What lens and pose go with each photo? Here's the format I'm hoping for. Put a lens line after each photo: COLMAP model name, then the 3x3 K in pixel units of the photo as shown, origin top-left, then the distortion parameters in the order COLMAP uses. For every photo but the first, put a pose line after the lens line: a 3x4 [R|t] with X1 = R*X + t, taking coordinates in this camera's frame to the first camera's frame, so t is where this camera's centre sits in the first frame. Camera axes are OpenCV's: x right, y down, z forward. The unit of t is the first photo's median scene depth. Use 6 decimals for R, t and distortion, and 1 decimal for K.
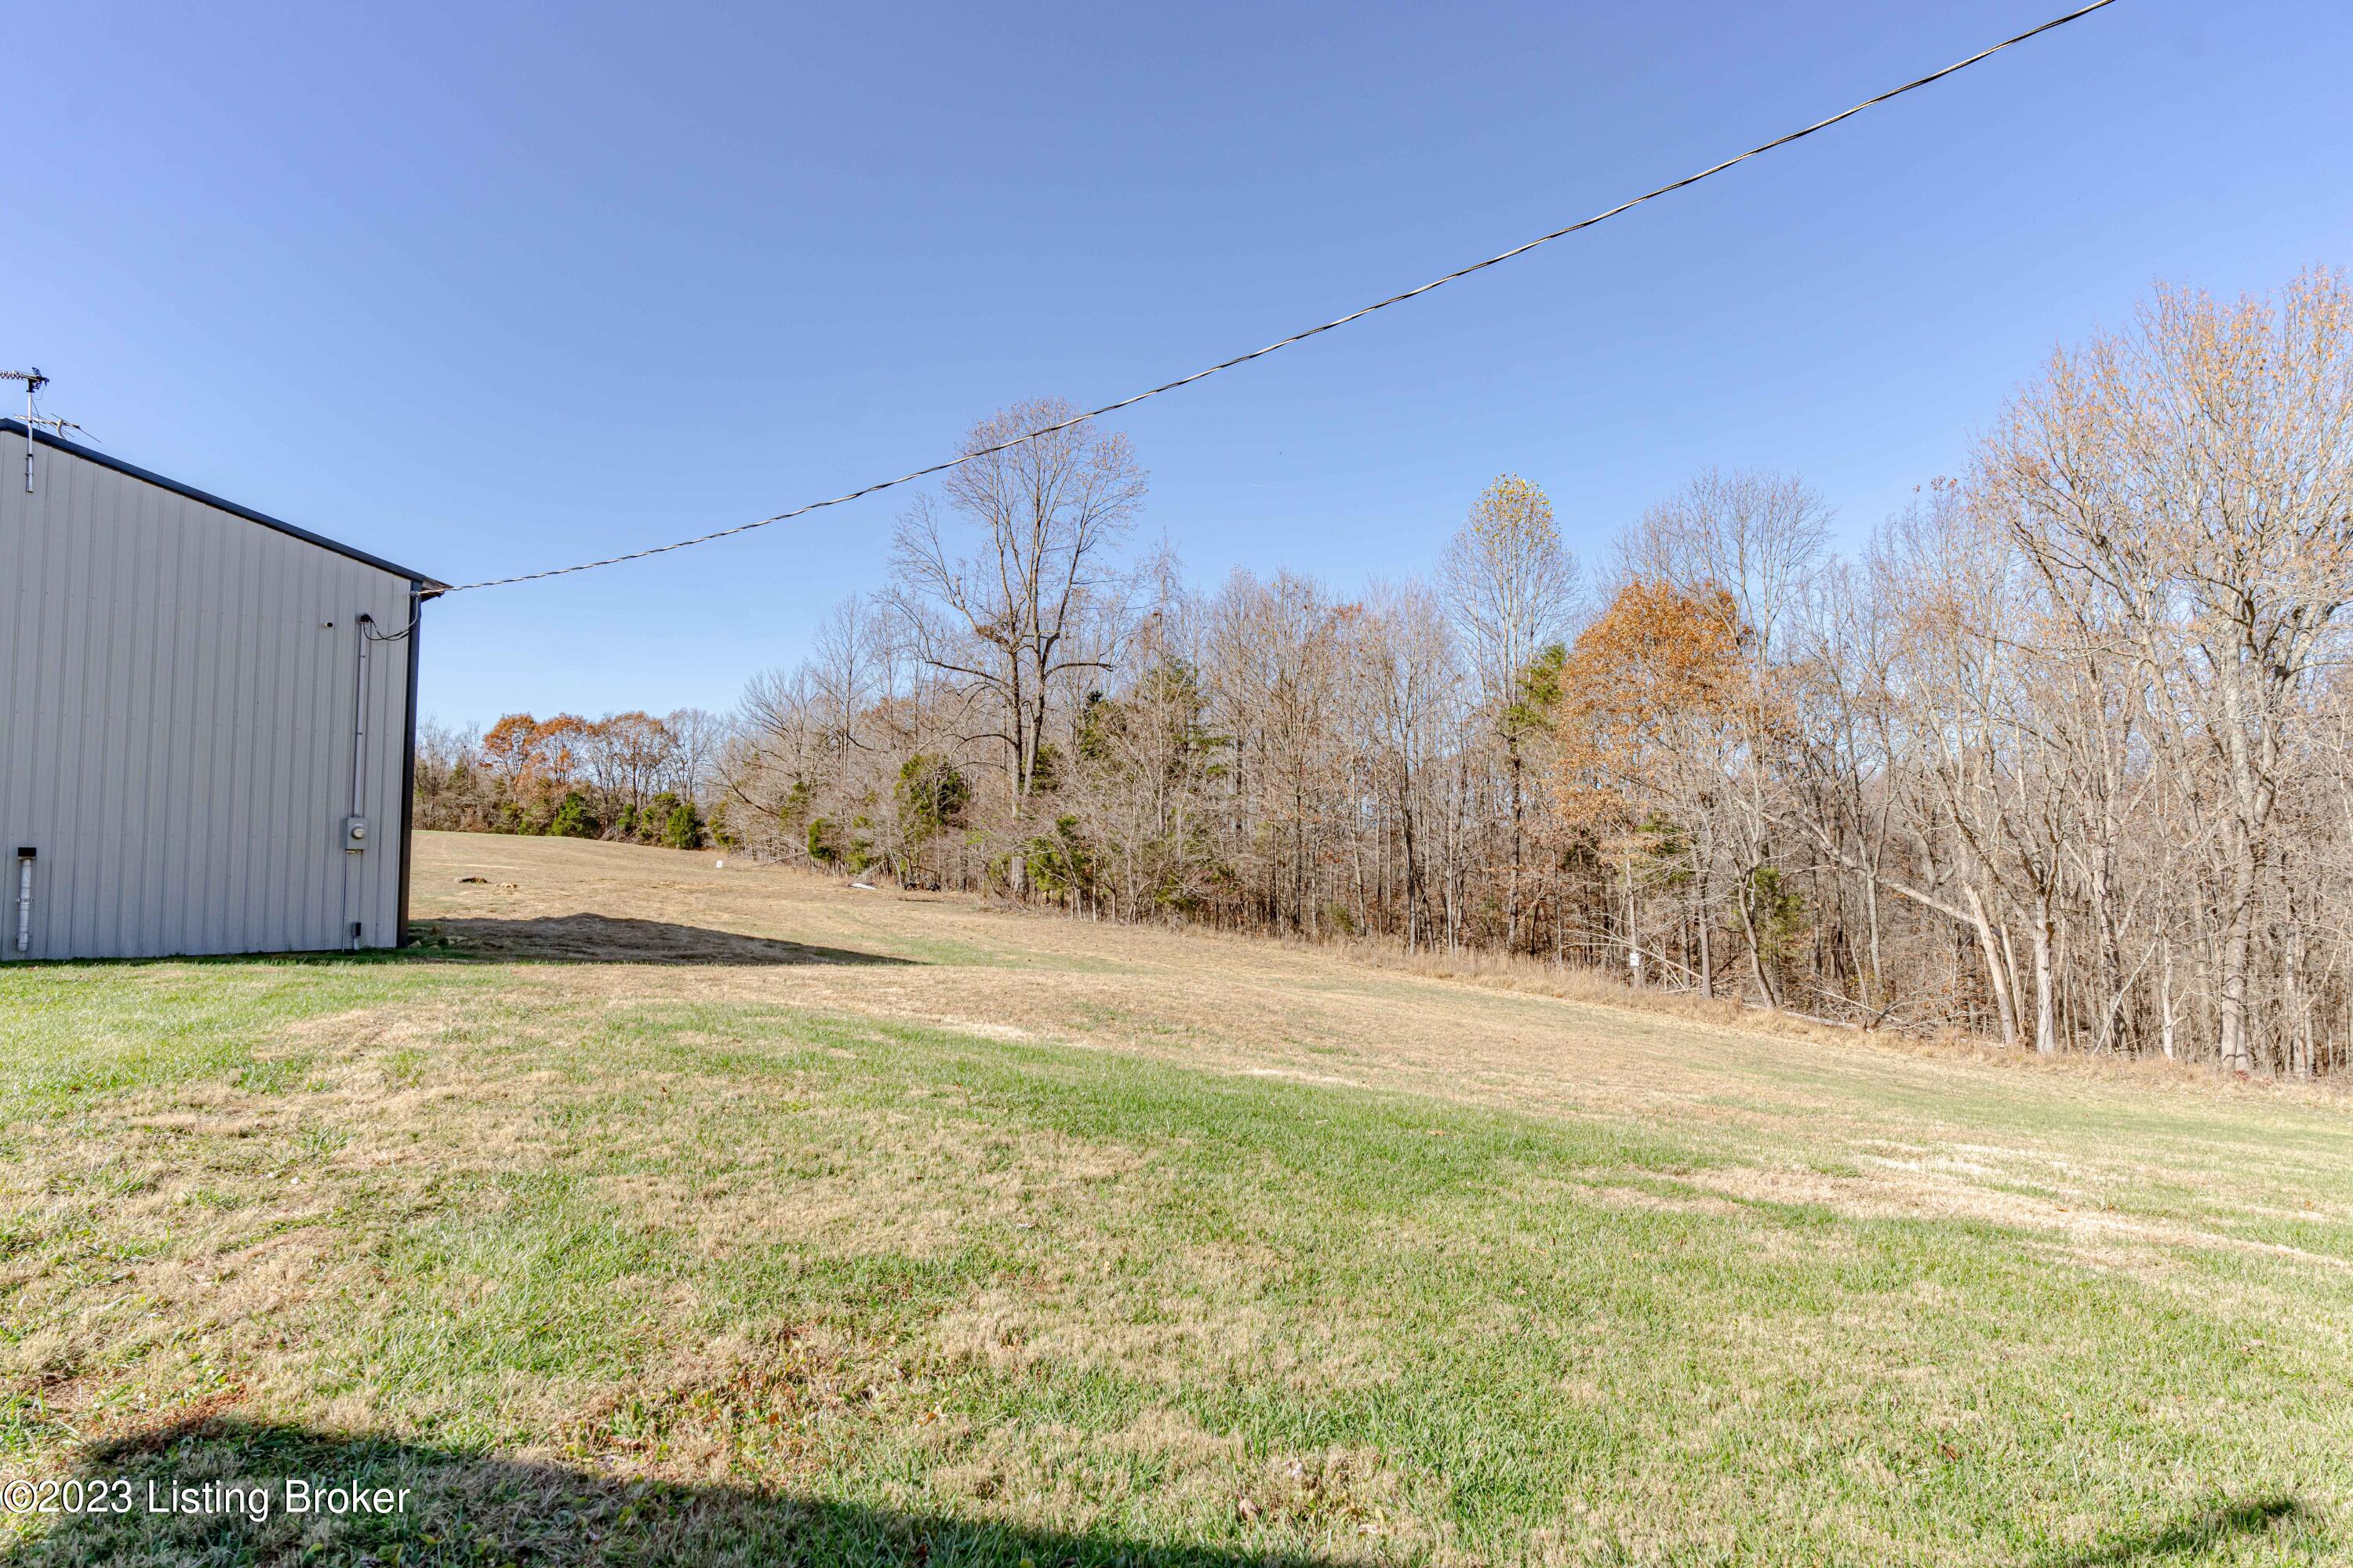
lens RADIAL K [[1315.2, 0, 1169.5], [0, 1315.2, 766.8], [0, 0, 1]] dist [0.002682, 0.001152]
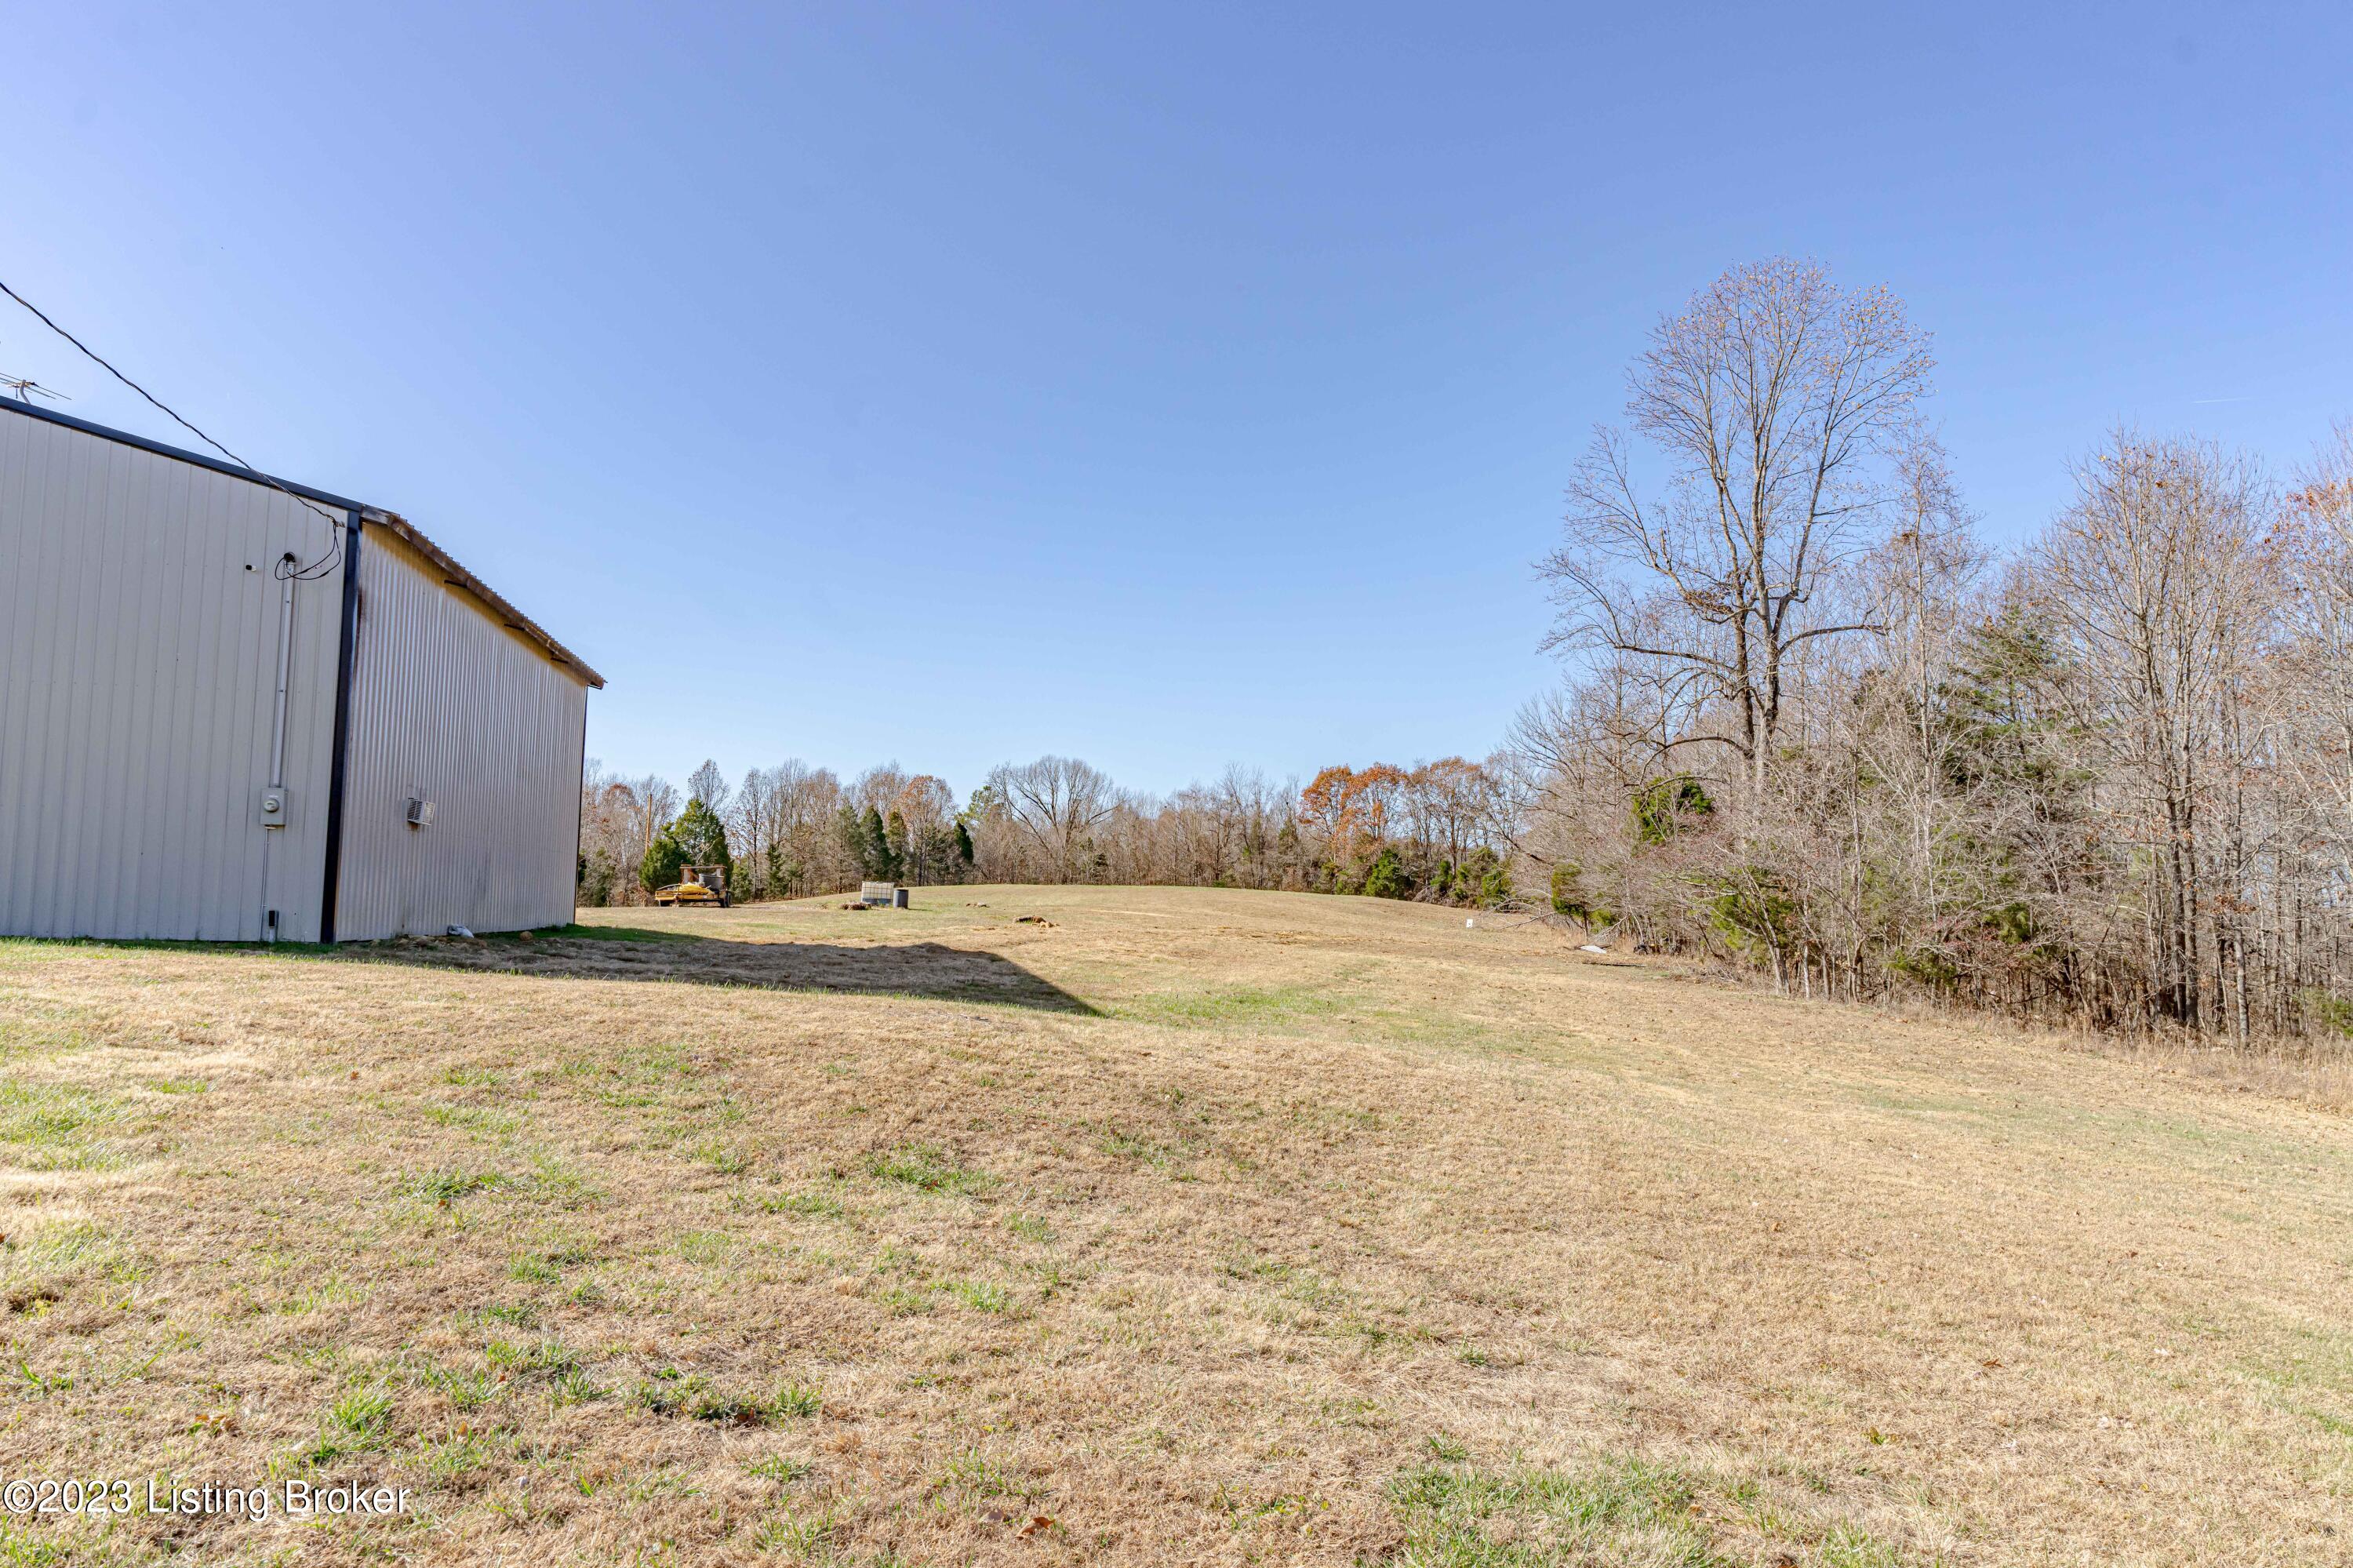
lens RADIAL K [[1513.0, 0, 1183.4], [0, 1513.0, 782.5], [0, 0, 1]] dist [-0.007670, 0.000302]
pose [[0.800972, -0.043810, -0.597097, 0.126812], [0.024846, 0.998892, -0.039961, 0.024926], [0.598186, 0.017172, 0.801173, 0.158416]]
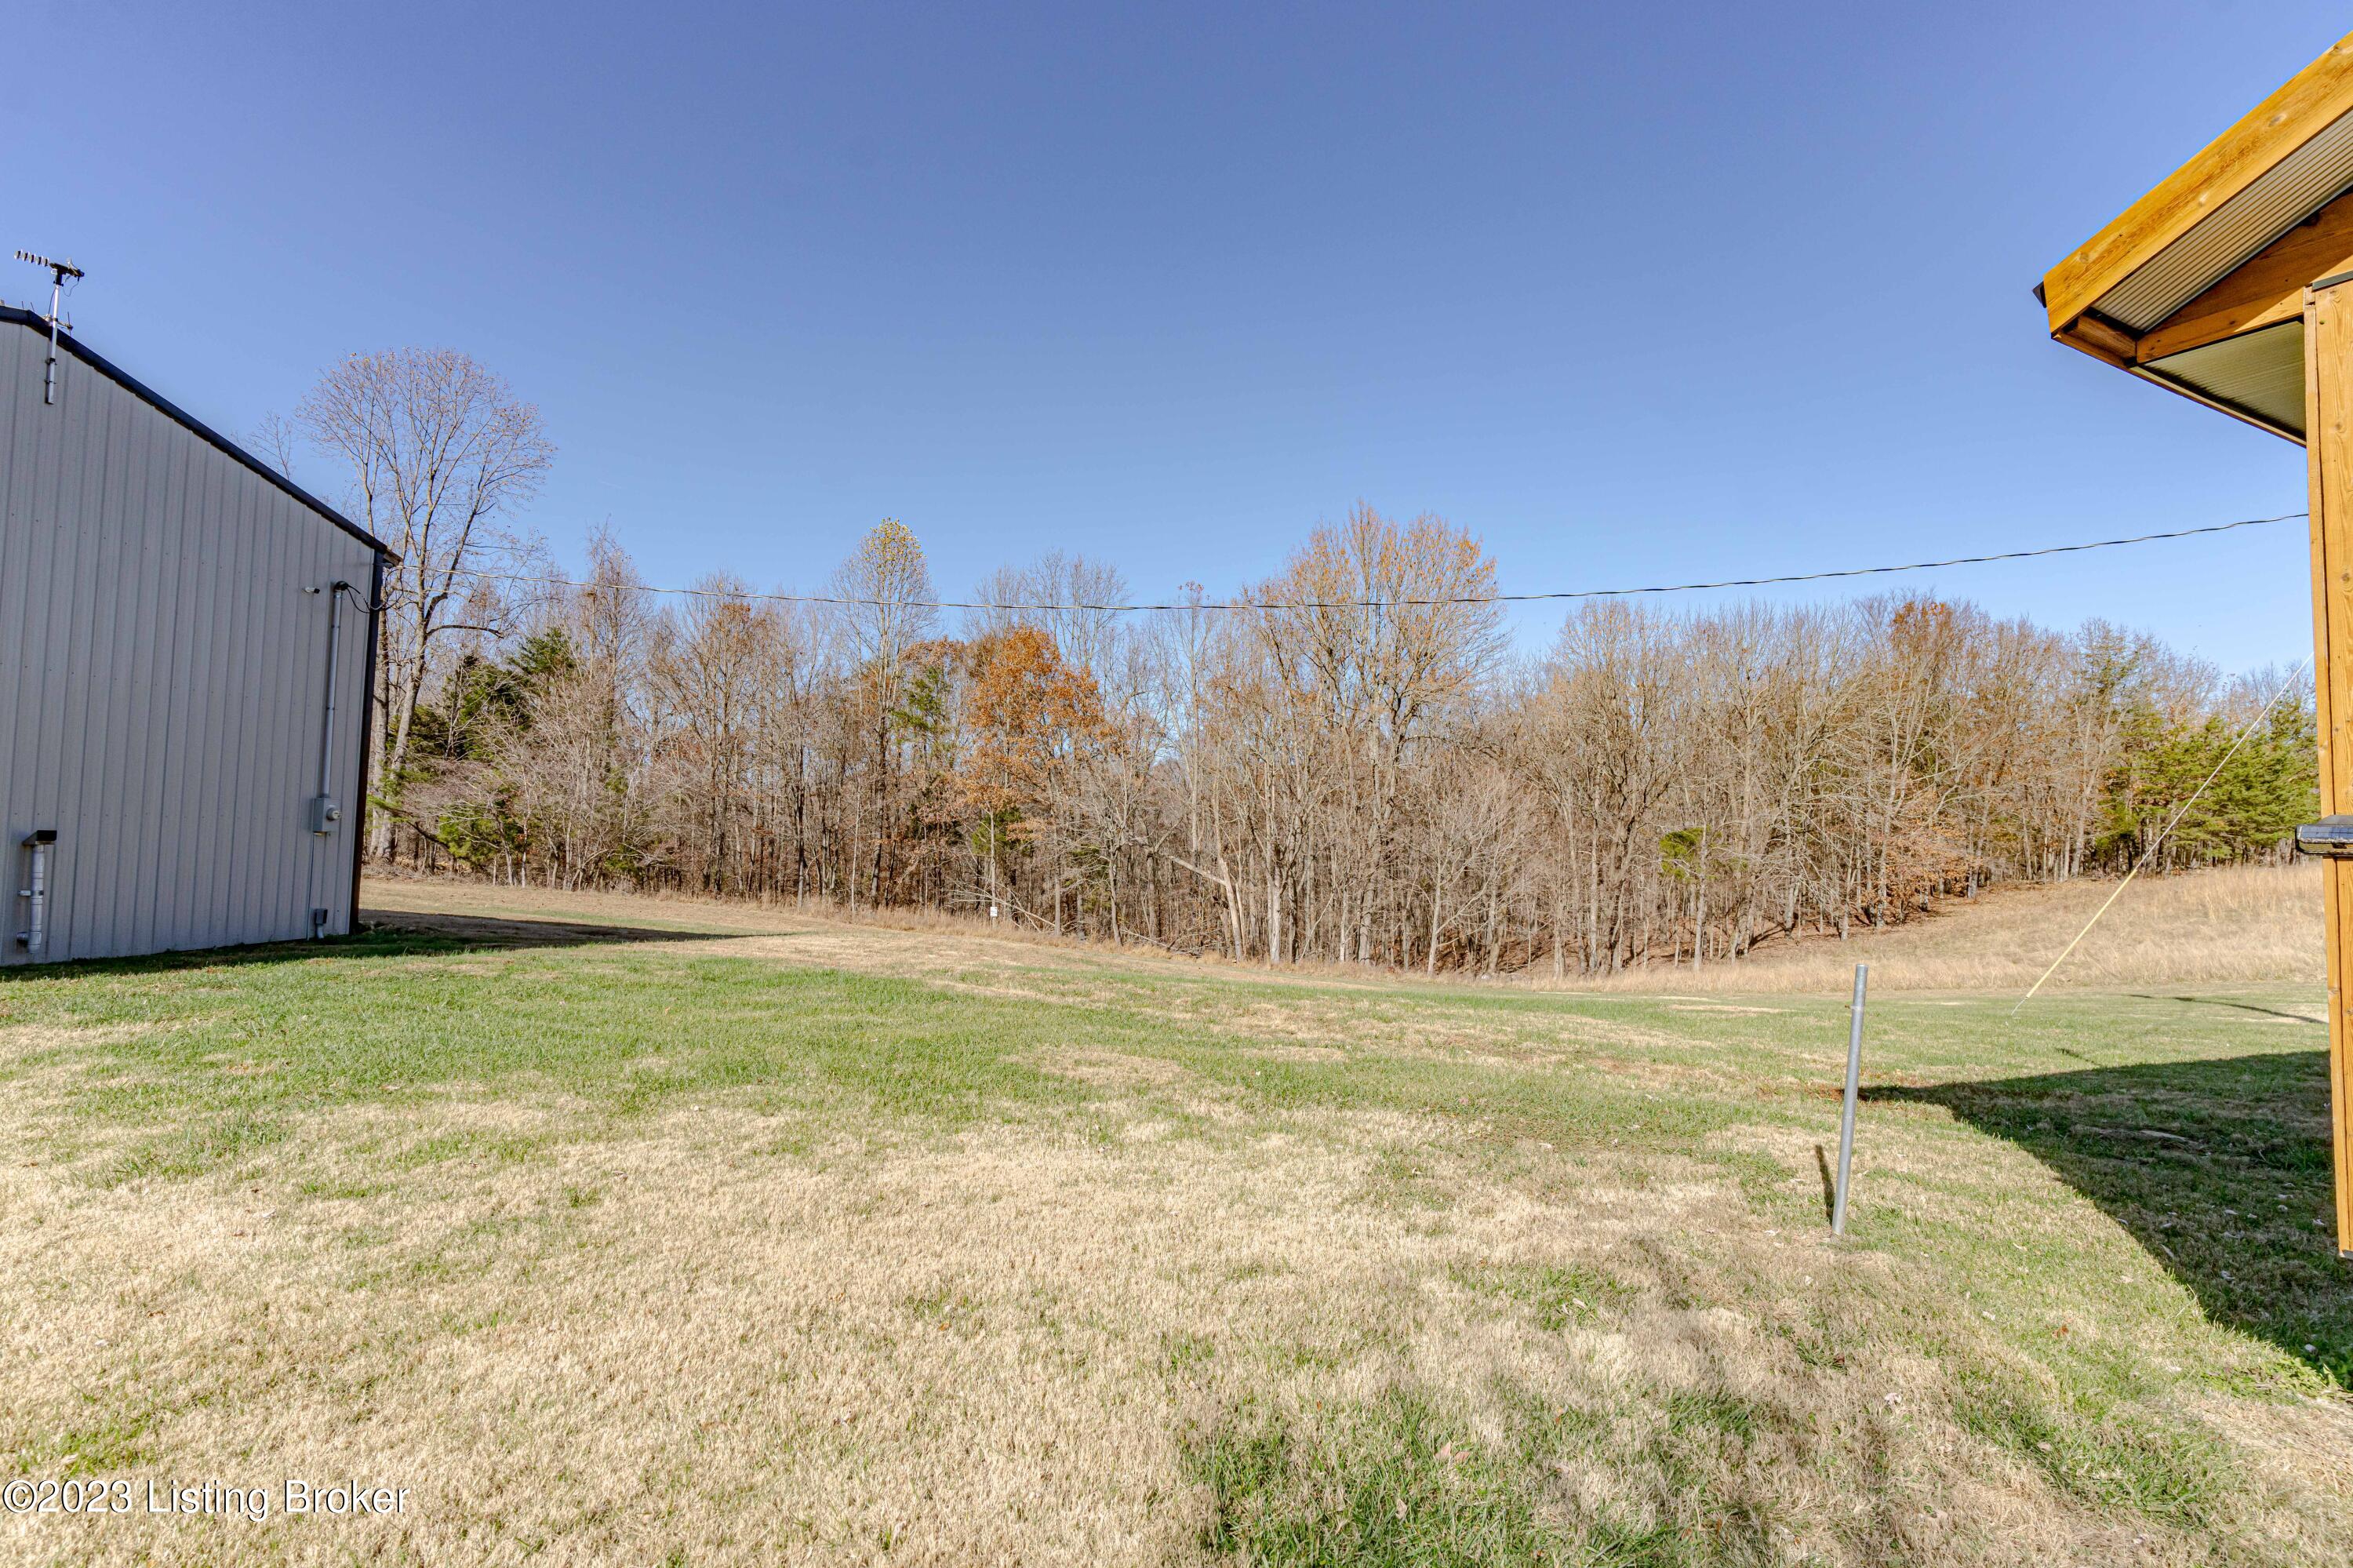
lens RADIAL K [[1134.8, 0, 1182.5], [0, 1134.8, 781.1], [0, 0, 1]] dist [0.002782, 0.001559]
pose [[0.774042, 0.042089, 0.631734, -0.184938], [-0.062952, 0.997960, 0.010644, -0.005796], [-0.629997, -0.048008, 0.775112, -0.004905]]
